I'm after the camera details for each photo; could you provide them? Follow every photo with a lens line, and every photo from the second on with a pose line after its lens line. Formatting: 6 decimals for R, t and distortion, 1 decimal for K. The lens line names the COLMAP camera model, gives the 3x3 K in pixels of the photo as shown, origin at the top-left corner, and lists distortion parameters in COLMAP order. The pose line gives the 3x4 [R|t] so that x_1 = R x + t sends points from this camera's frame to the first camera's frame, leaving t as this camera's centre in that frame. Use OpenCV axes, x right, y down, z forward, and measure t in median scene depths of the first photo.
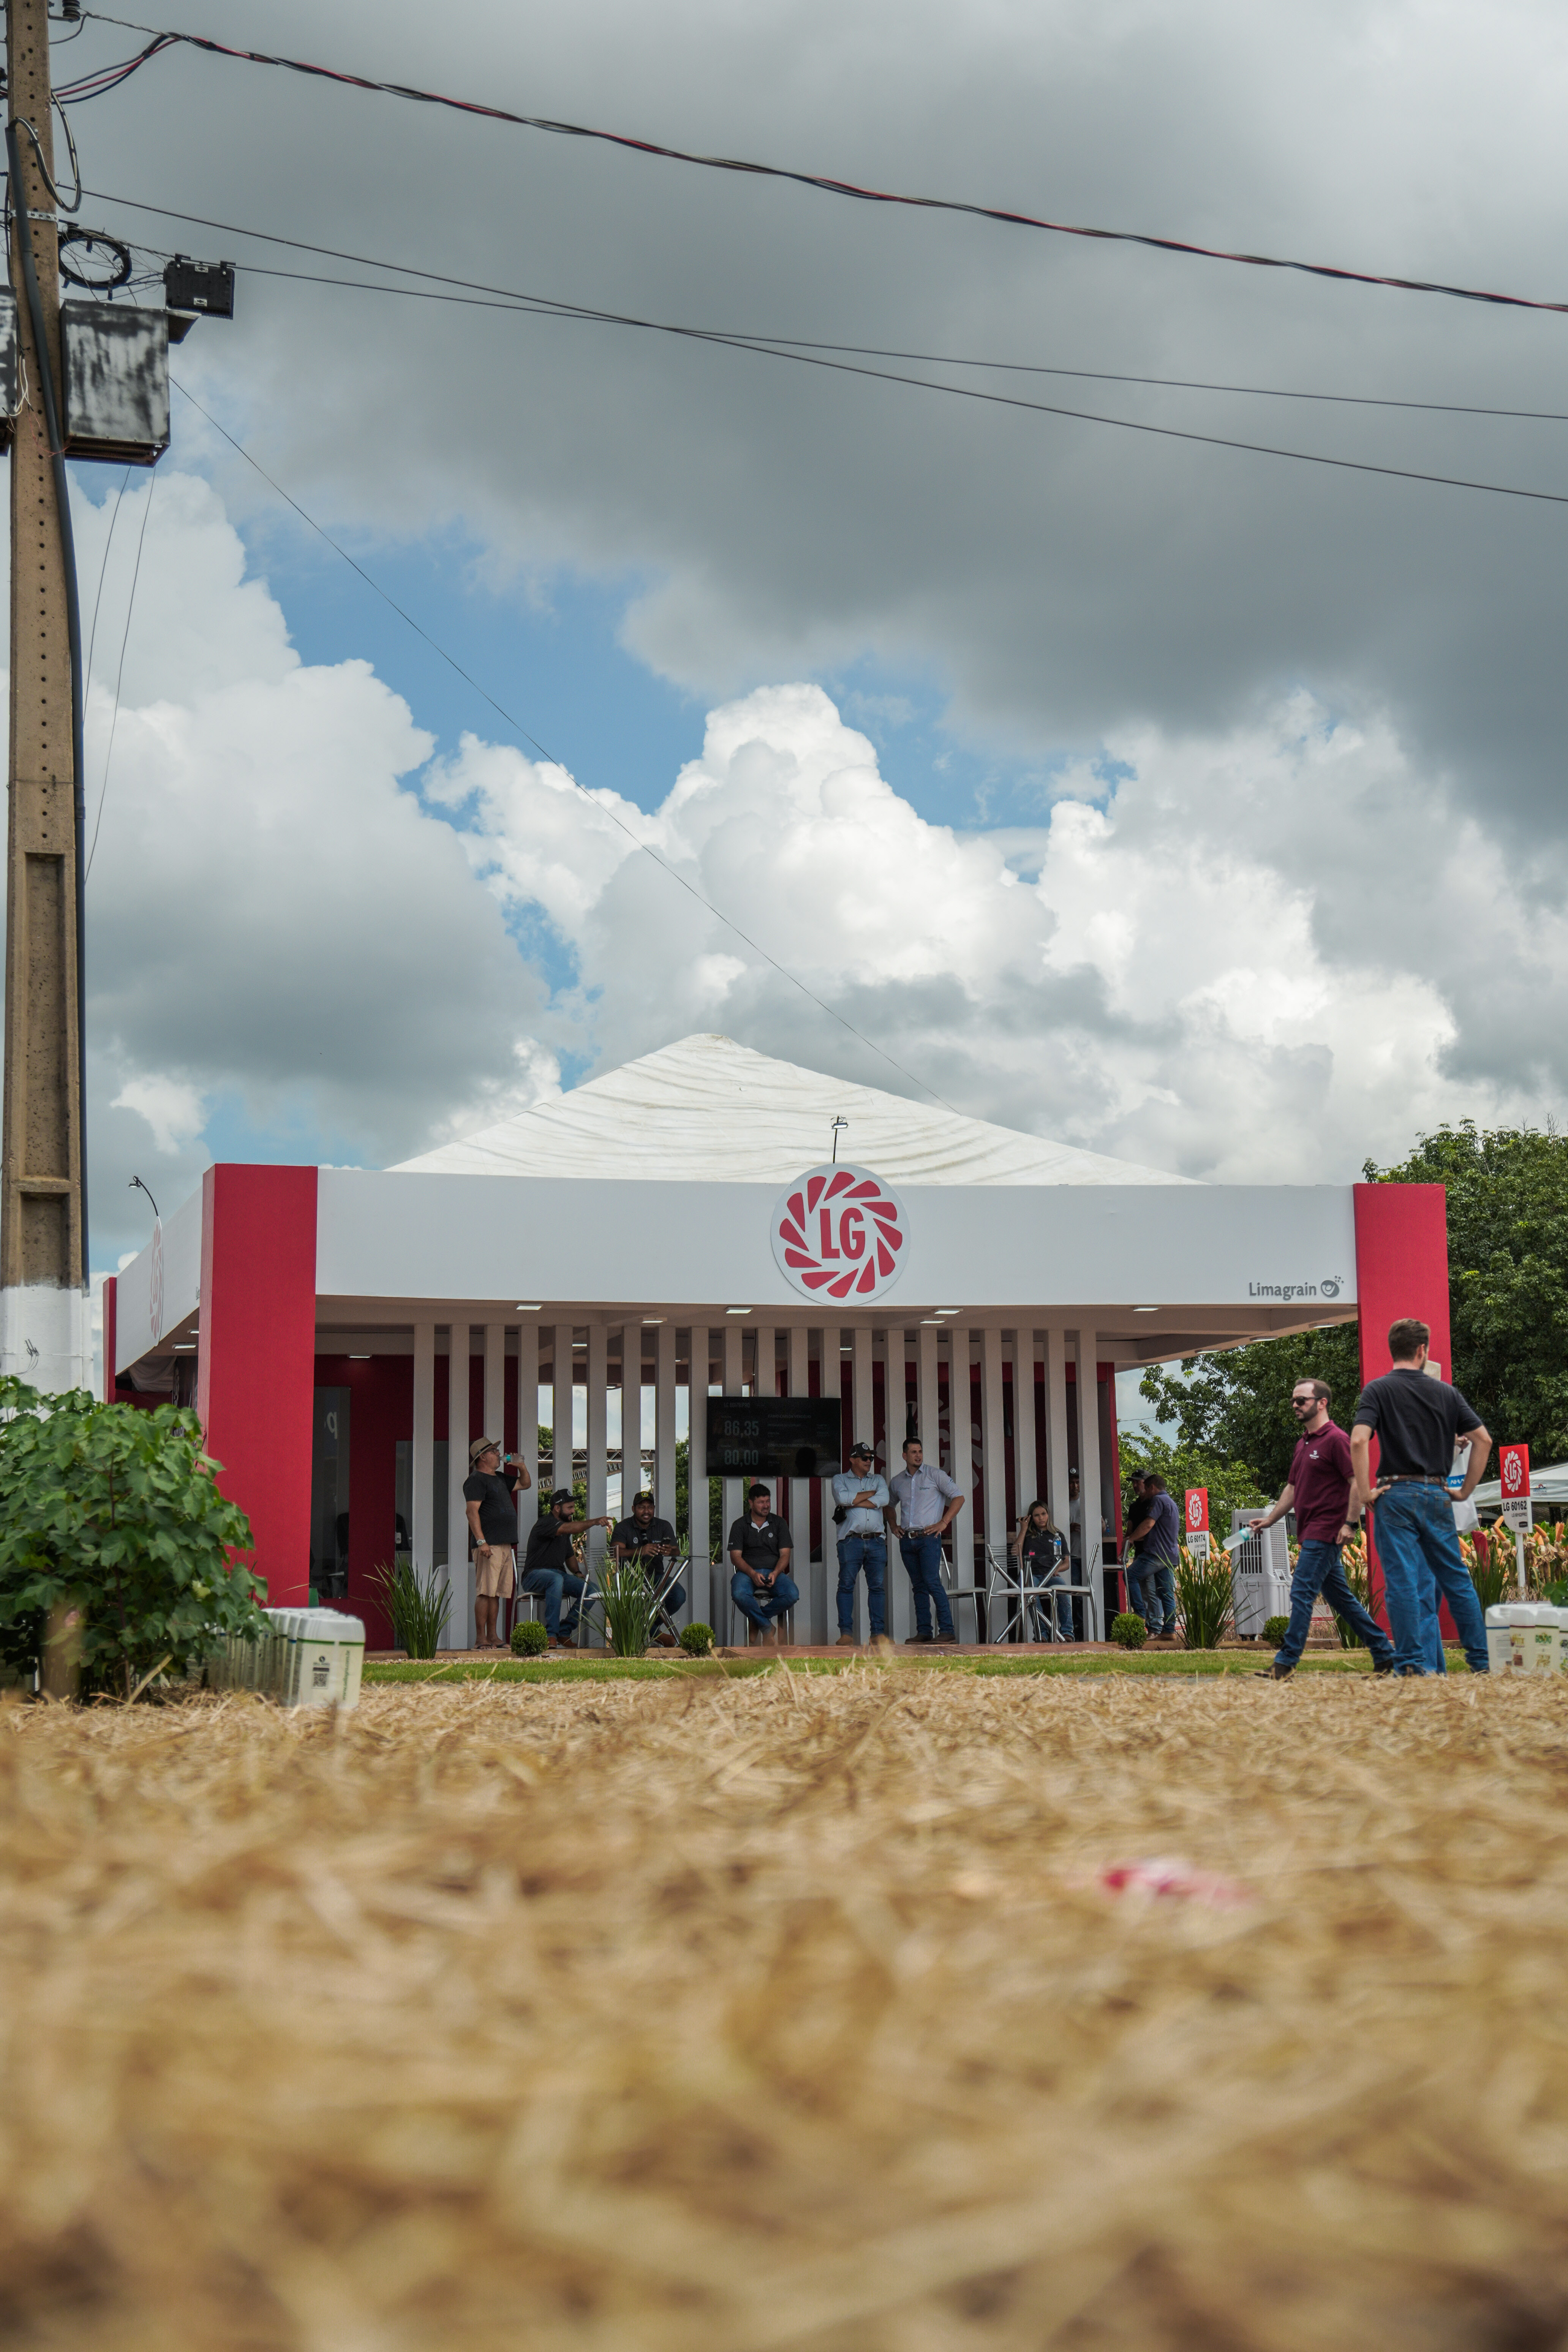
lens RADIAL K [[4797.2, 0, 784.0], [0, 4797.2, 1176.0], [0, 0, 1]] dist [0.024518, 0.008726]
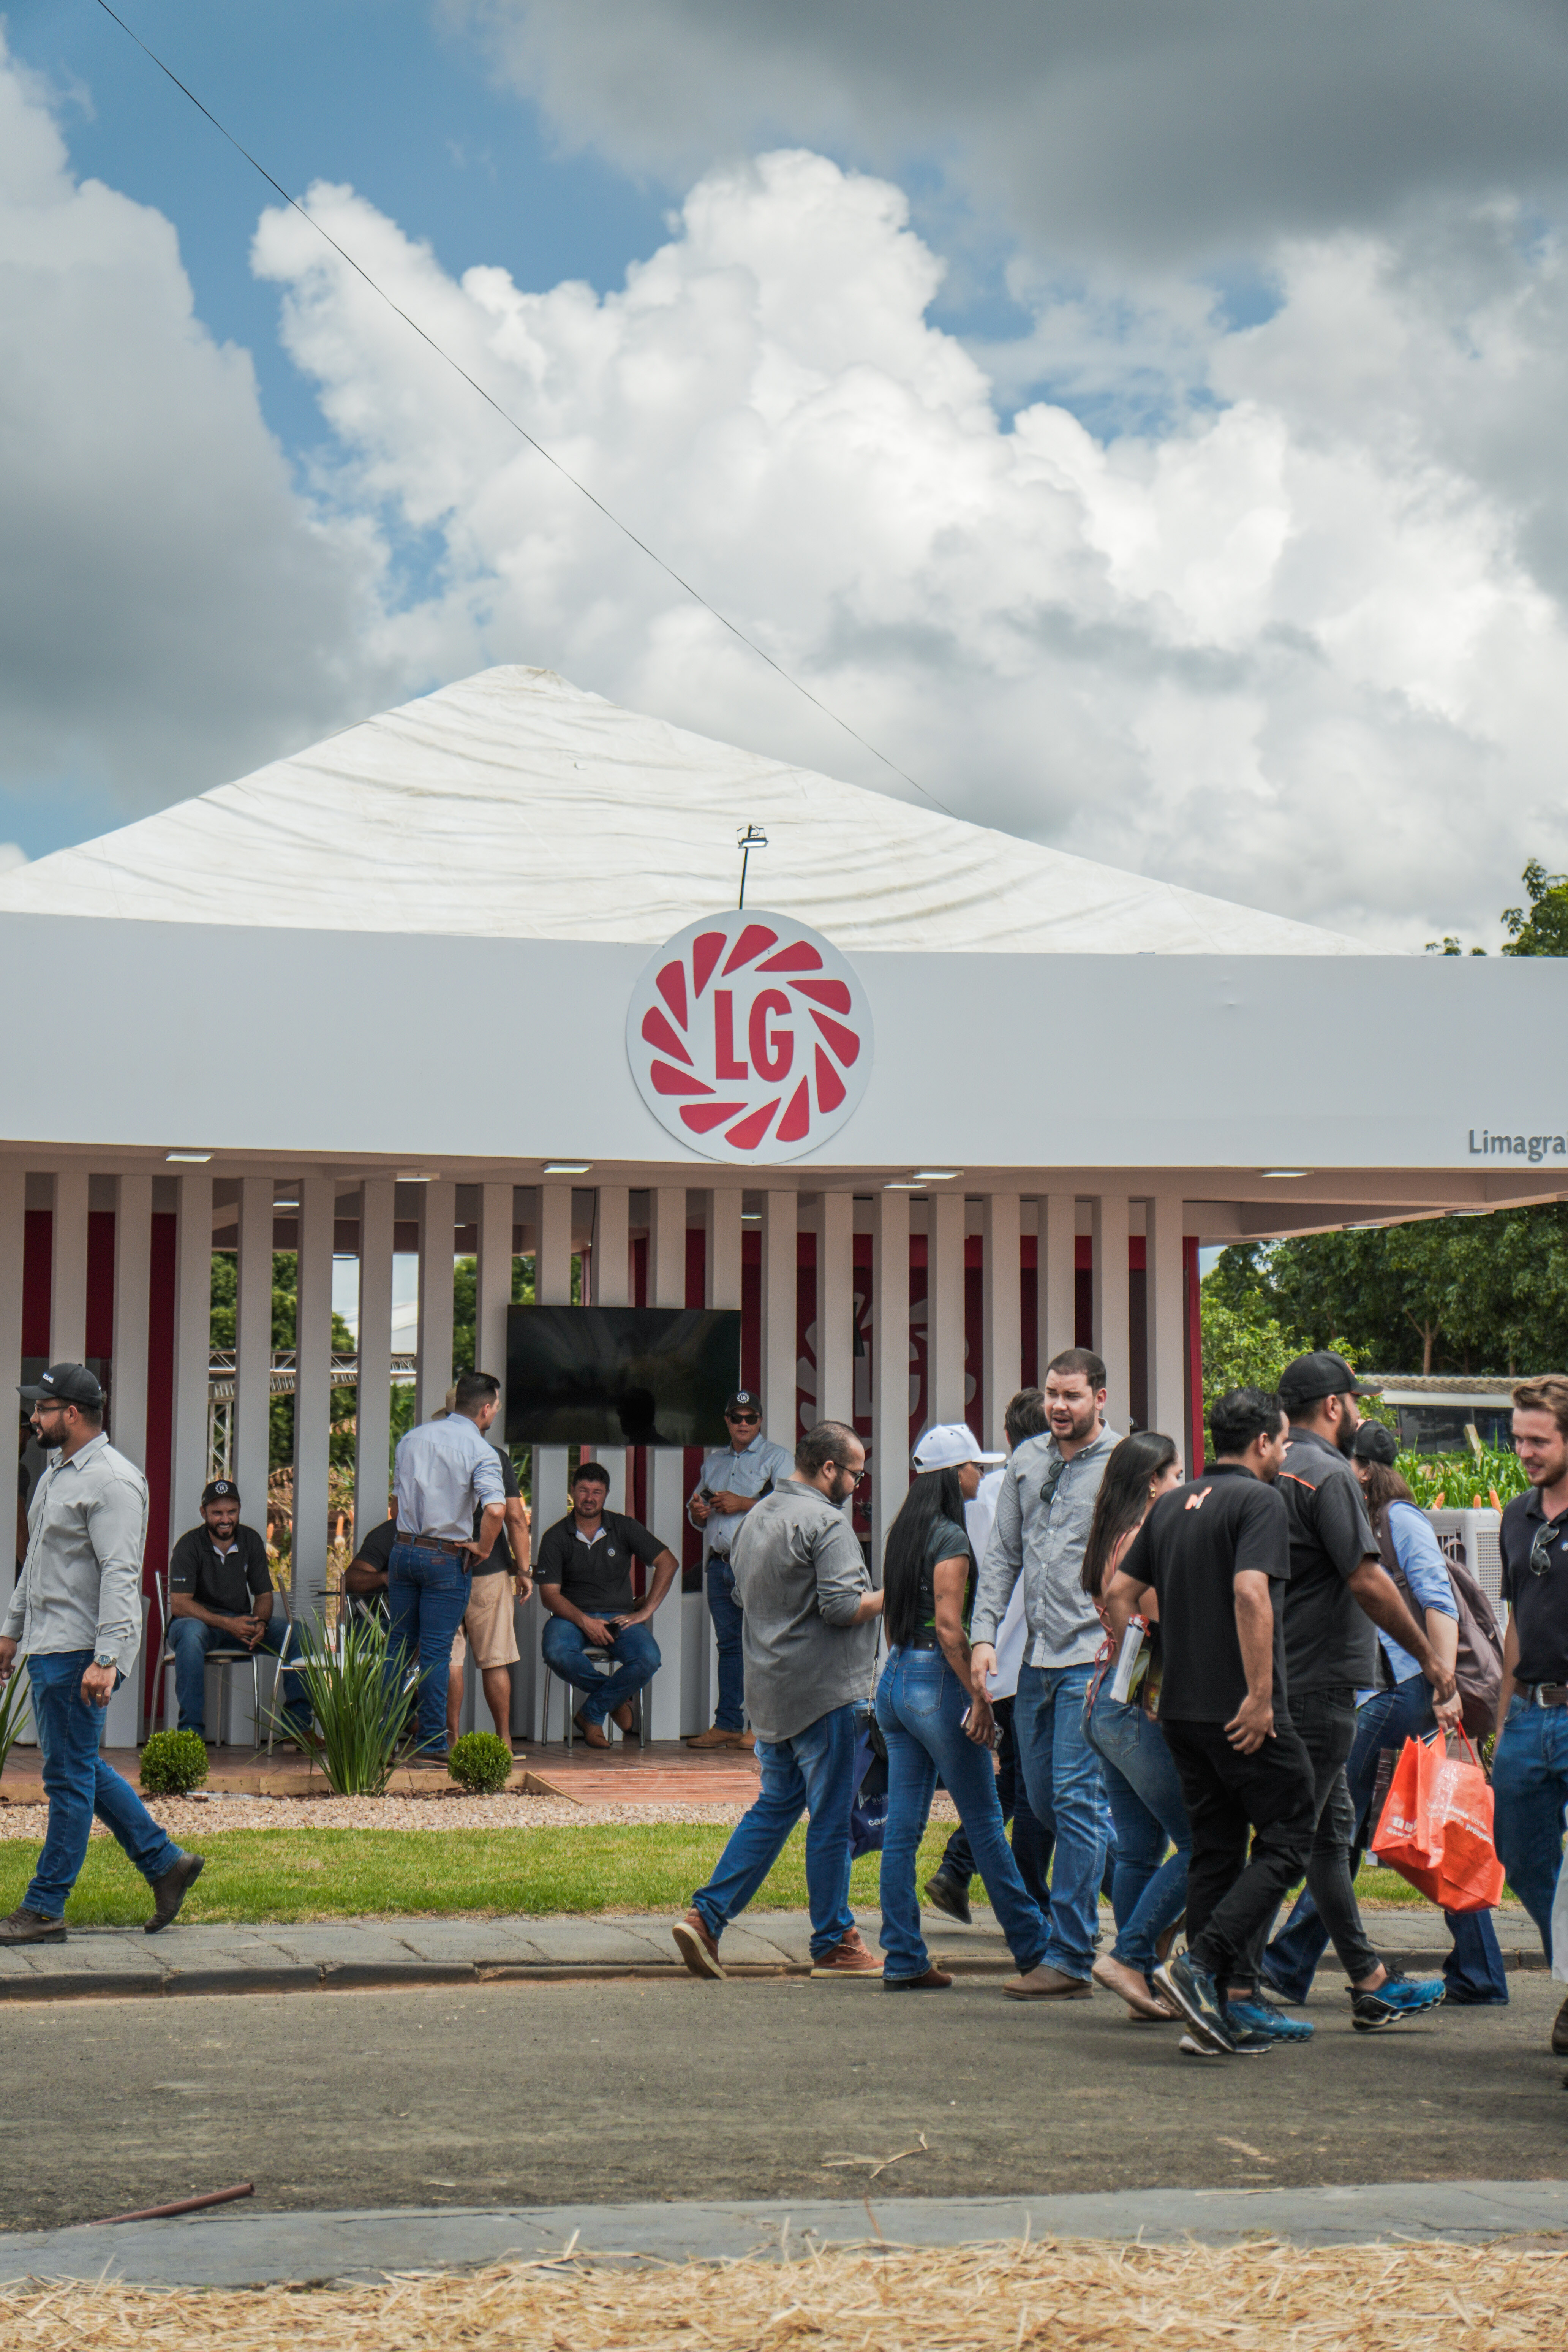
lens RADIAL K [[5501.3, 0, 784.0], [0, 5501.3, 1176.0], [0, 0, 1]] dist [0.524006, 0.772203]
pose [[0.999356, 0.018623, 0.030671, -0.003594], [-0.020715, 0.997375, 0.069384, -0.015759], [-0.029299, -0.069975, 0.997118, 0.343517]]
